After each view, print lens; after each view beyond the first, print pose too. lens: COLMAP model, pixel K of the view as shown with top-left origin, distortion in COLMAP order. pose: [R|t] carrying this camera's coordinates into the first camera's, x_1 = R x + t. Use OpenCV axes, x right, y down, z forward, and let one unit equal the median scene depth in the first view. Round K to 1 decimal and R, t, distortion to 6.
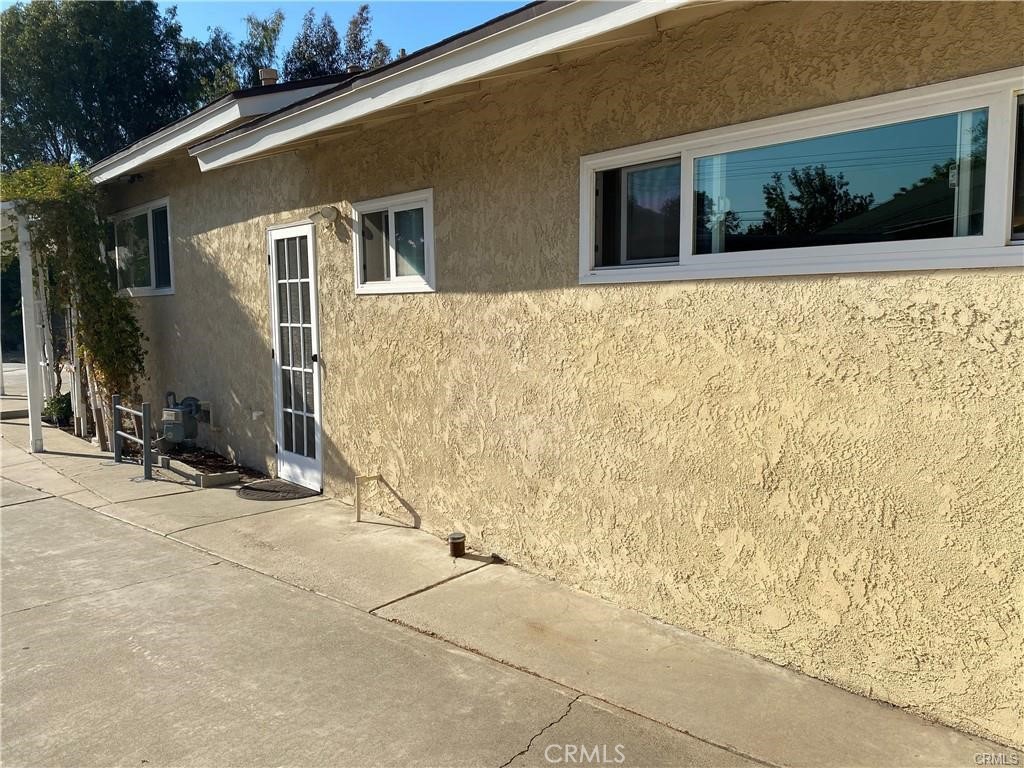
lens RADIAL K [[795.3, 0, 528.3], [0, 795.3, 378.3], [0, 0, 1]] dist [0.002793, 0.000009]
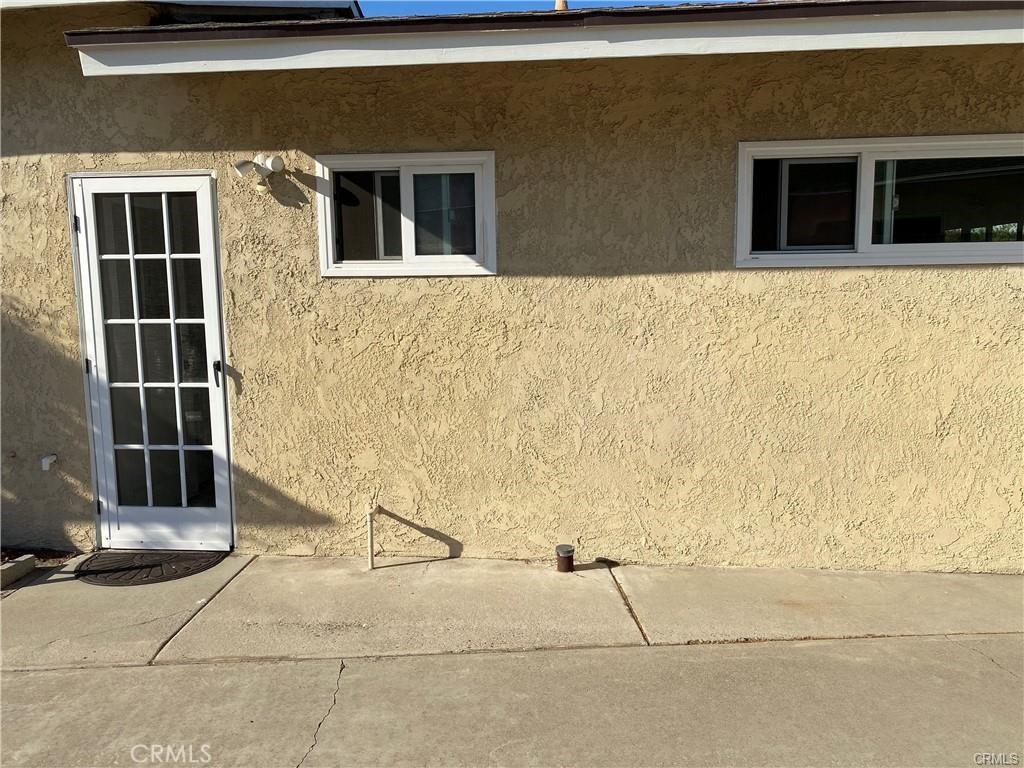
lens RADIAL K [[795.3, 0, 528.3], [0, 795.3, 378.3], [0, 0, 1]] dist [0.002793, 0.000009]
pose [[0.728181, -0.085823, 0.679991, -0.755669], [0.068824, 0.996271, 0.052040, -0.044618], [-0.681921, 0.008906, 0.731372, 0.396145]]
